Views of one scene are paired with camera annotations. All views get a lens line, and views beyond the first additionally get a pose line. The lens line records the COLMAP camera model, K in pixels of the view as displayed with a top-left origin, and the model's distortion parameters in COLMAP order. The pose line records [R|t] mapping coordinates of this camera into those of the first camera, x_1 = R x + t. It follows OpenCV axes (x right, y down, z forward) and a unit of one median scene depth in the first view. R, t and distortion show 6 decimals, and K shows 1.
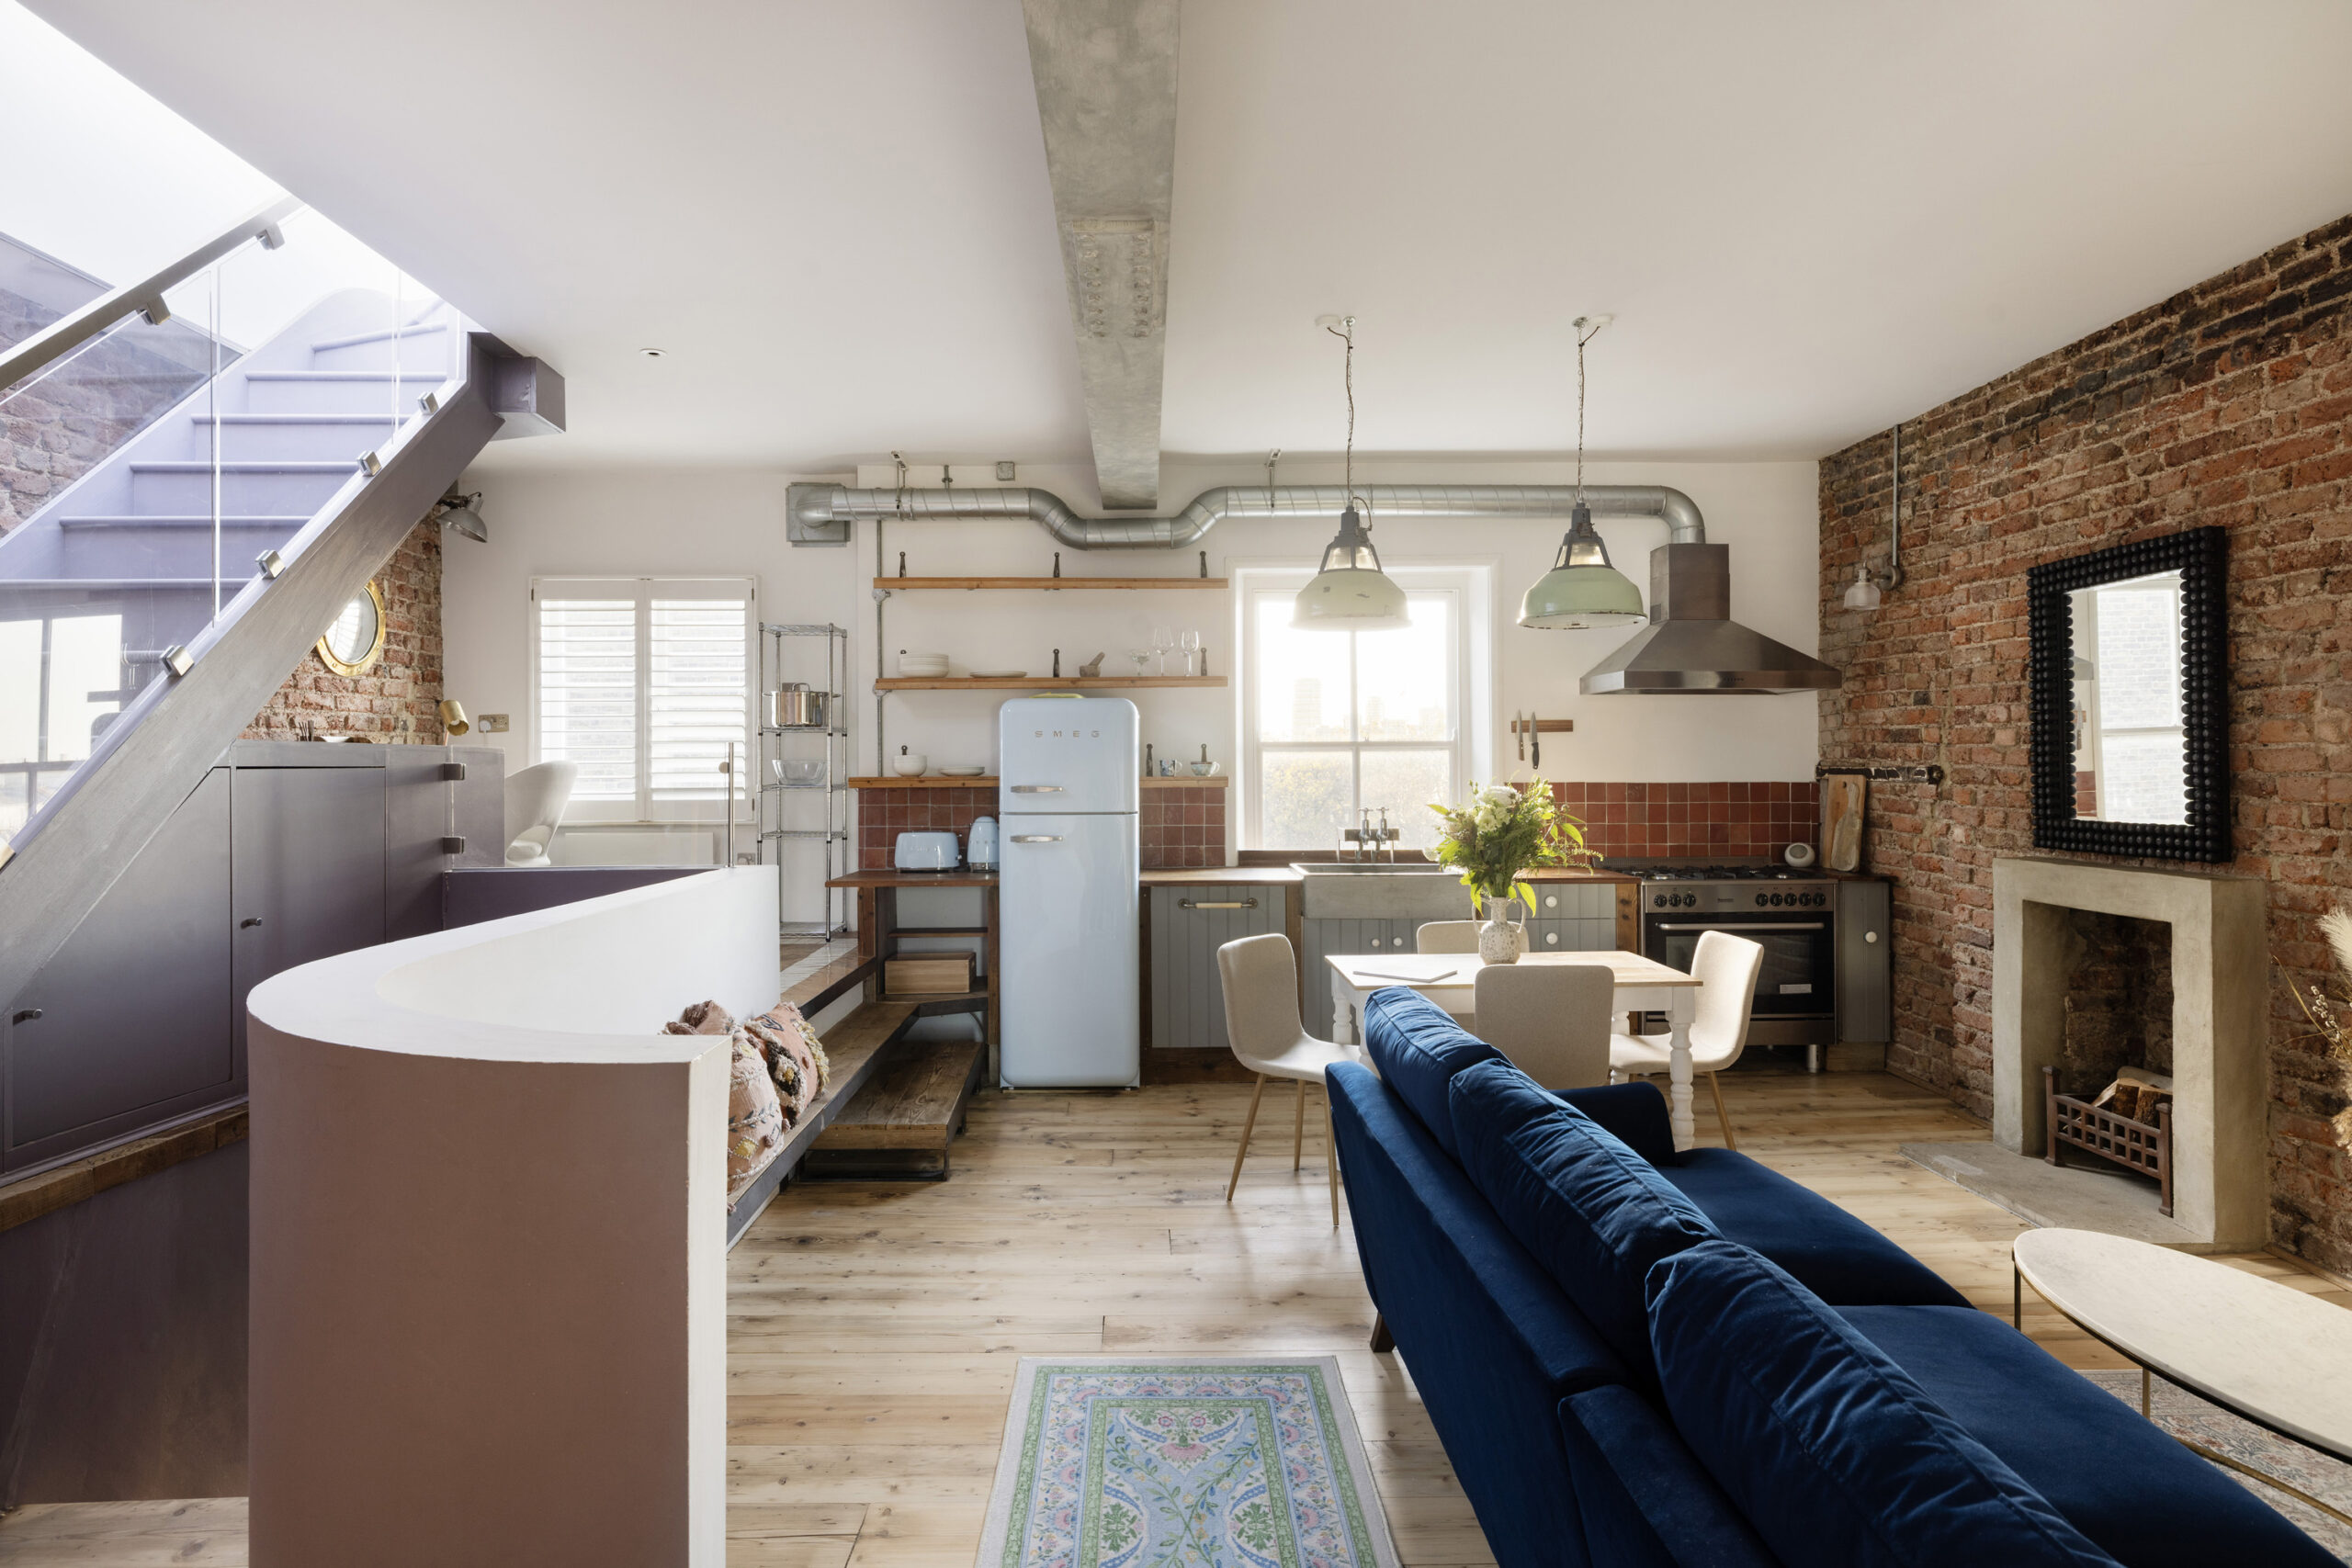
lens RADIAL K [[1178.3, 0, 1167.4], [0, 1178.3, 784.2], [0, 0, 1]] dist [-0.004900, -0.000252]
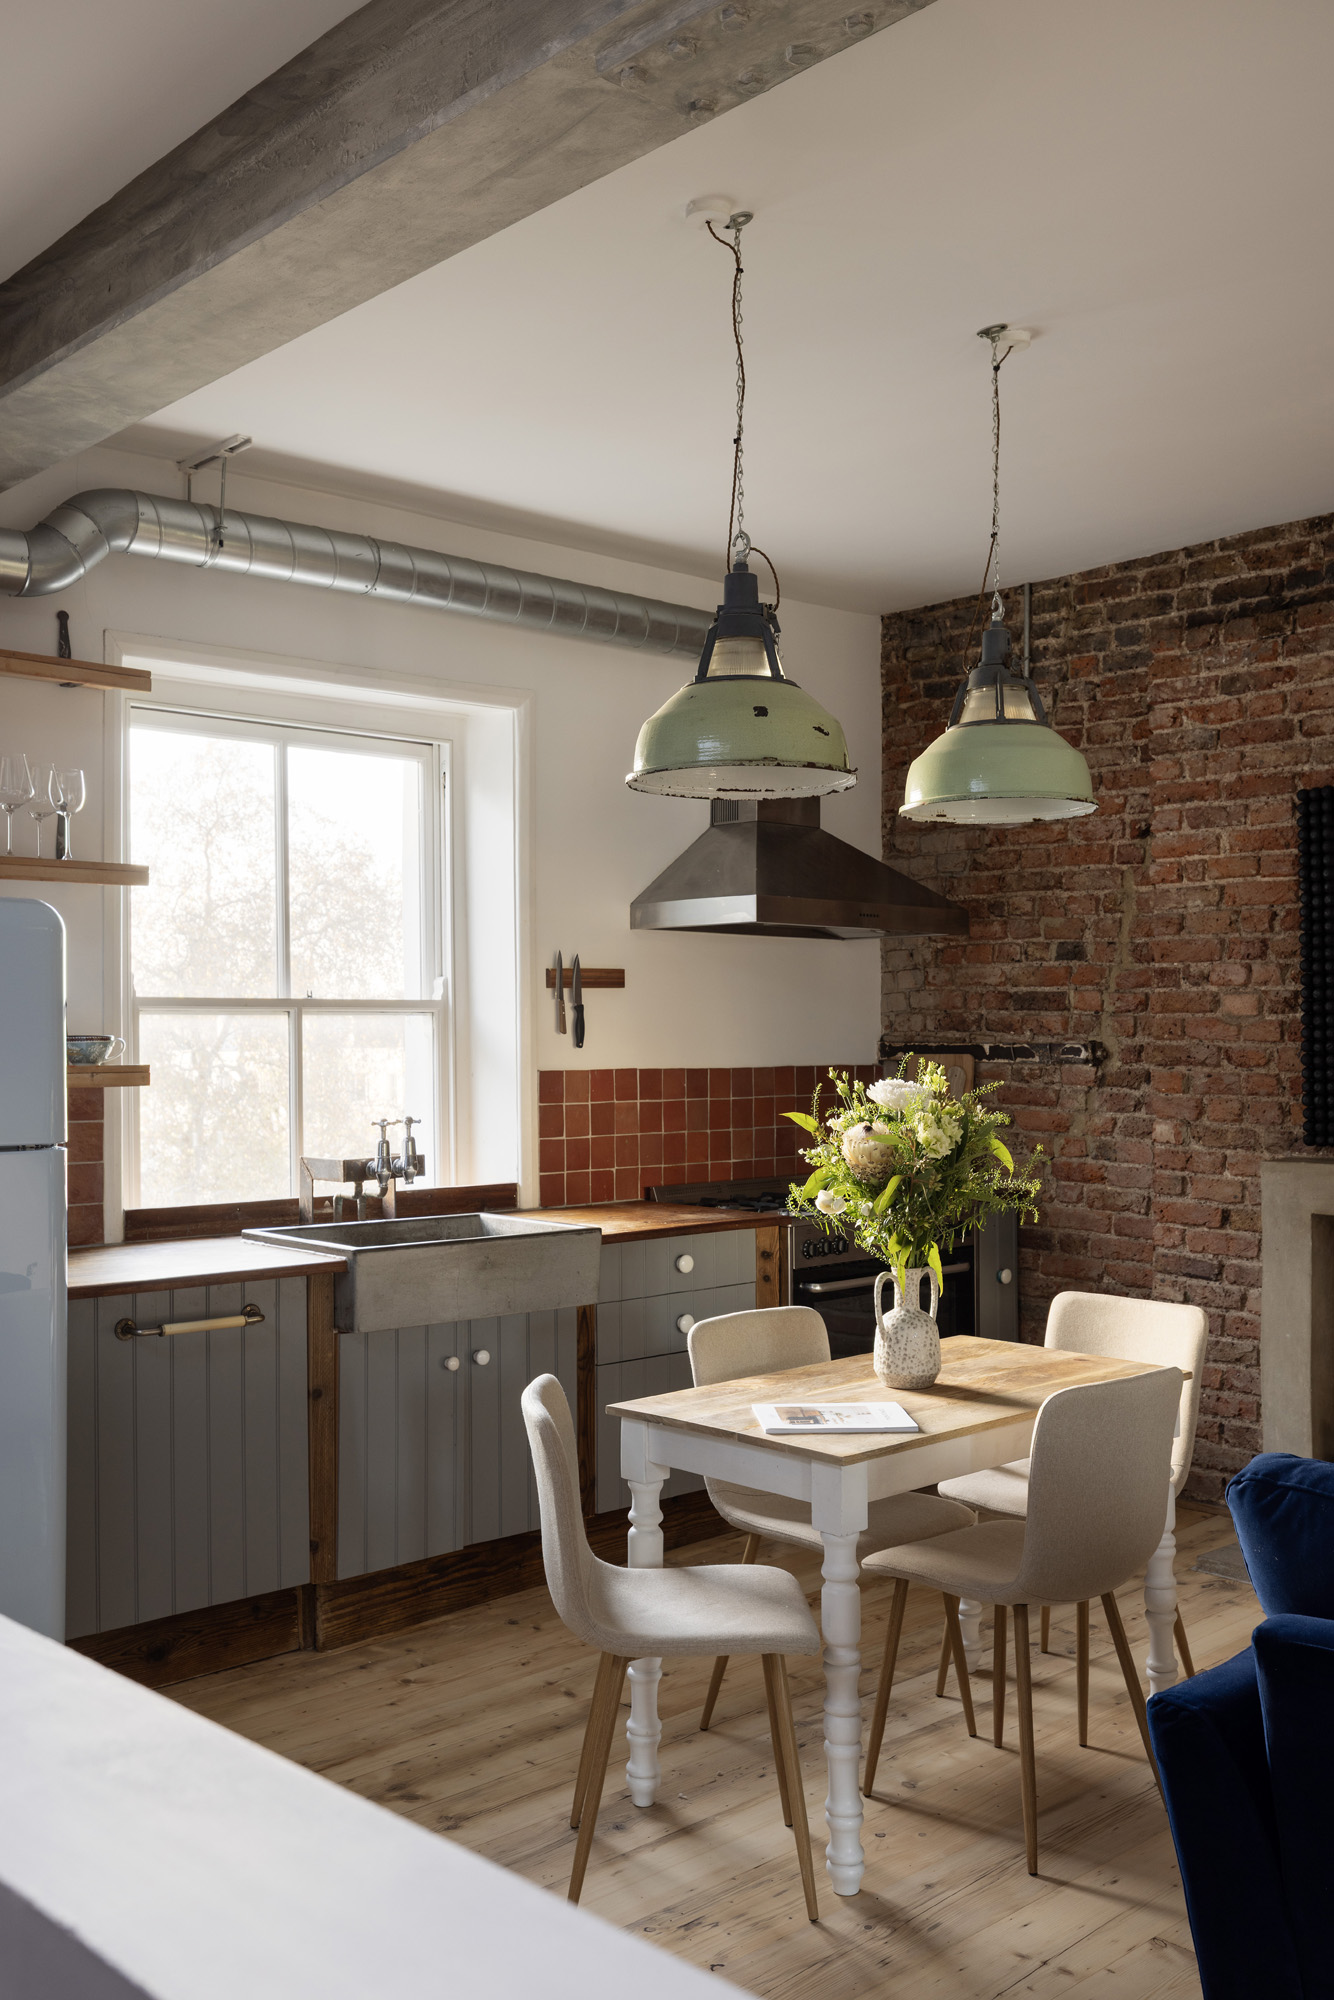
lens RADIAL K [[1808.8, 0, 640.2], [0, 1808.8, 1026.8], [0, 0, 1]] dist [0.013817, 0.000742]
pose [[0.757043, 0.004208, 0.653352, -0.361526], [0.010821, 0.999761, -0.018977, -0.006933], [-0.653275, 0.021437, 0.756817, 0.346218]]
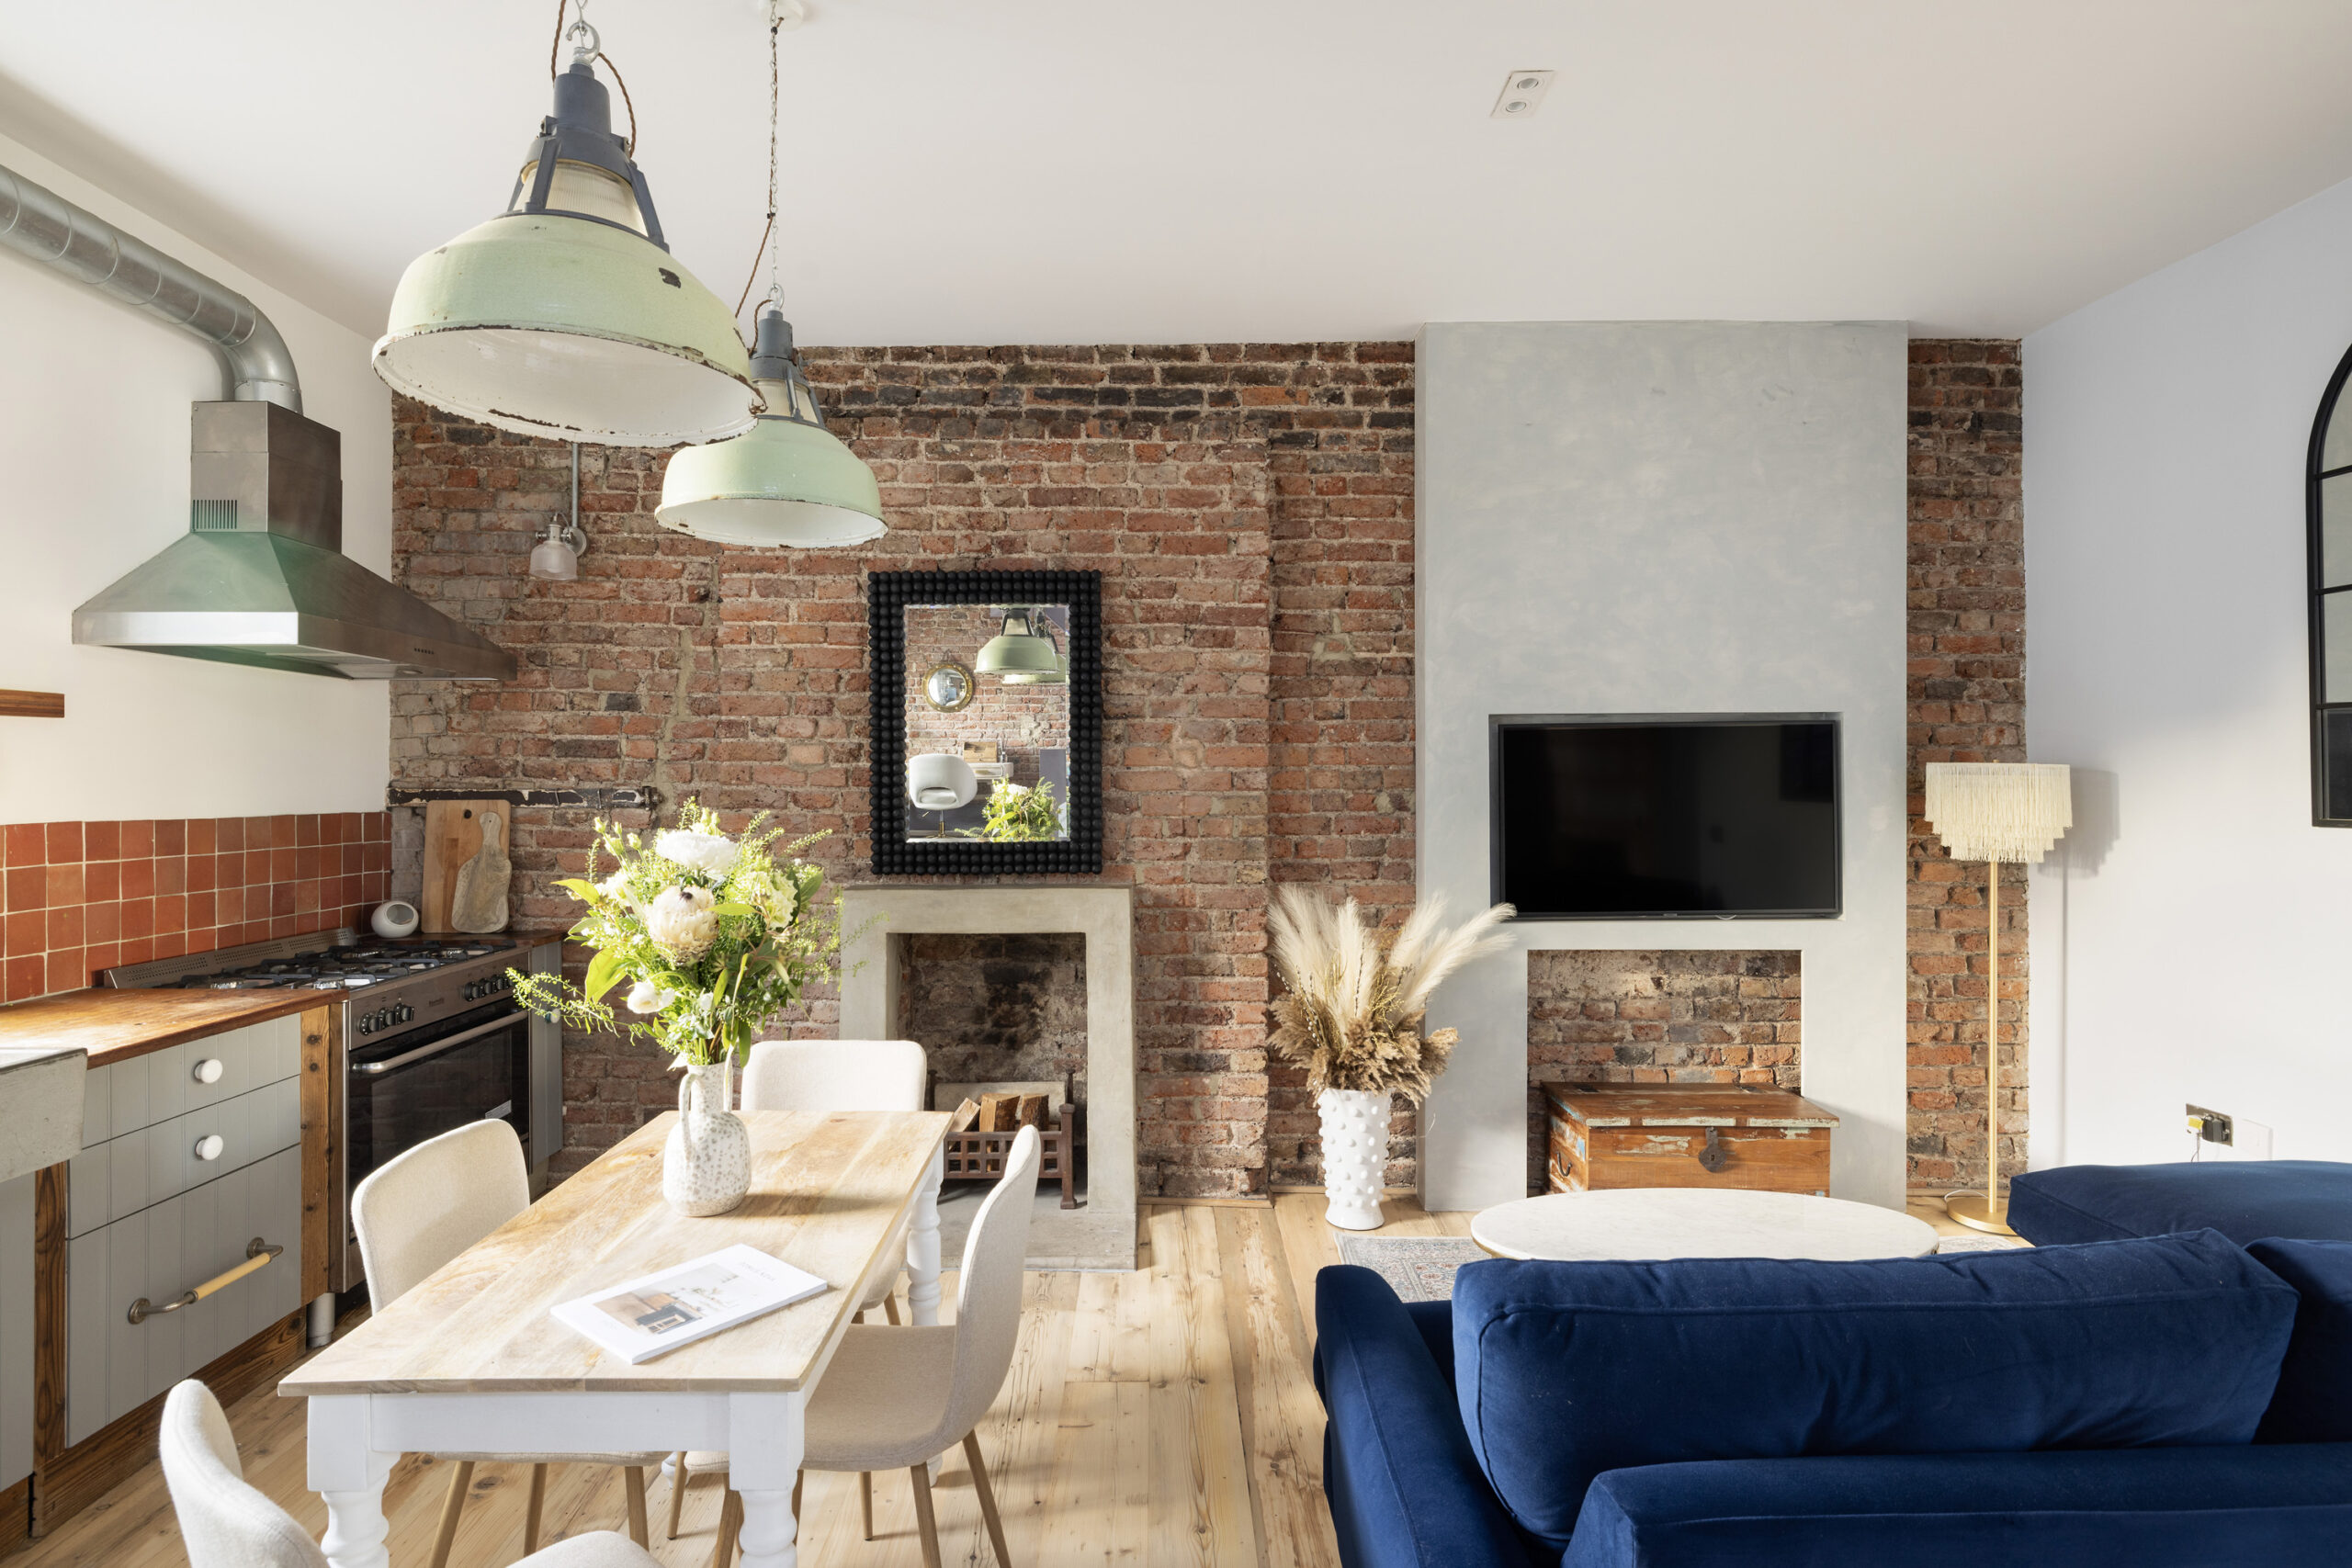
lens RADIAL K [[1178.3, 0, 1160.7], [0, 1178.3, 775.4], [0, 0, 1]] dist [-0.004900, -0.000252]
pose [[0.016996, 0.009999, 0.999806, -0.171239], [0.017888, 0.999787, -0.010303, -0.009967], [-0.999696, 0.018059, 0.016813, 0.702119]]
